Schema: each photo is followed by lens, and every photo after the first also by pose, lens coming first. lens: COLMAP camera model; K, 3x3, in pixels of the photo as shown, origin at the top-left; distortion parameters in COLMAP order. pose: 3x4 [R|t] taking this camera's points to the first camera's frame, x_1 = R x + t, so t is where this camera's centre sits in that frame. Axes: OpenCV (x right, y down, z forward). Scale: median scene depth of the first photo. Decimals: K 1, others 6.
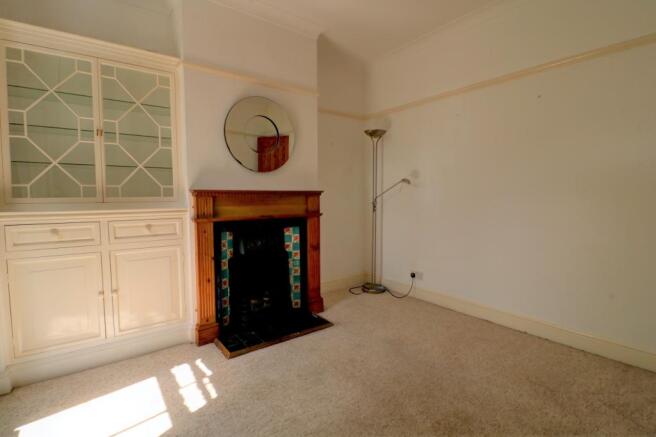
lens RADIAL K [[309.8, 0, 319.4], [0, 309.8, 213.2], [0, 0, 1]] dist [-0.012145, -0.002254]
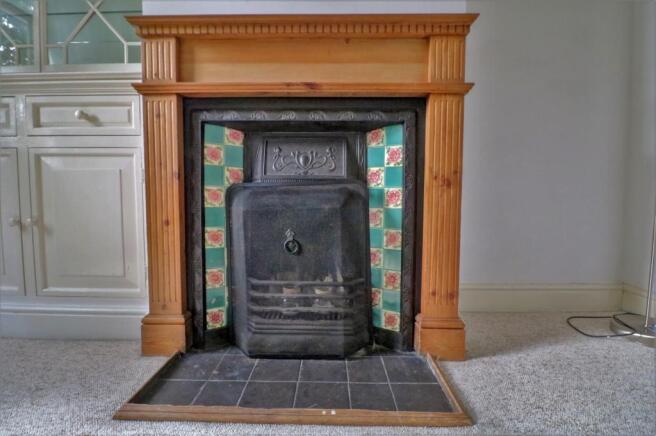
lens RADIAL K [[309.8, 0, 325.3], [0, 309.8, 216.4], [0, 0, 1]] dist [-0.012145, -0.002254]
pose [[0.802190, 0.049519, -0.595012, 0.104794], [-0.046589, 0.998708, 0.020306, 0.174750], [0.595249, 0.011432, 0.803460, 0.712815]]
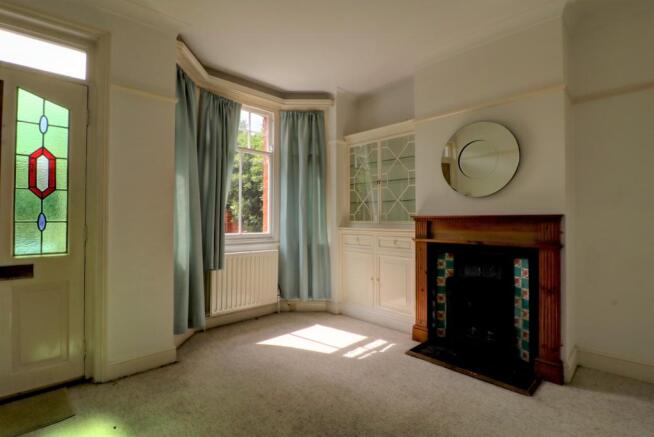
lens RADIAL K [[308.9, 0, 329.8], [0, 308.9, 213.7], [0, 0, 1]] dist [-0.012145, -0.002254]
pose [[0.154741, -0.014849, -0.987844, 0.732223], [-0.060534, 0.997866, -0.024482, -0.028036], [0.986099, 0.063587, 0.153512, 0.403944]]
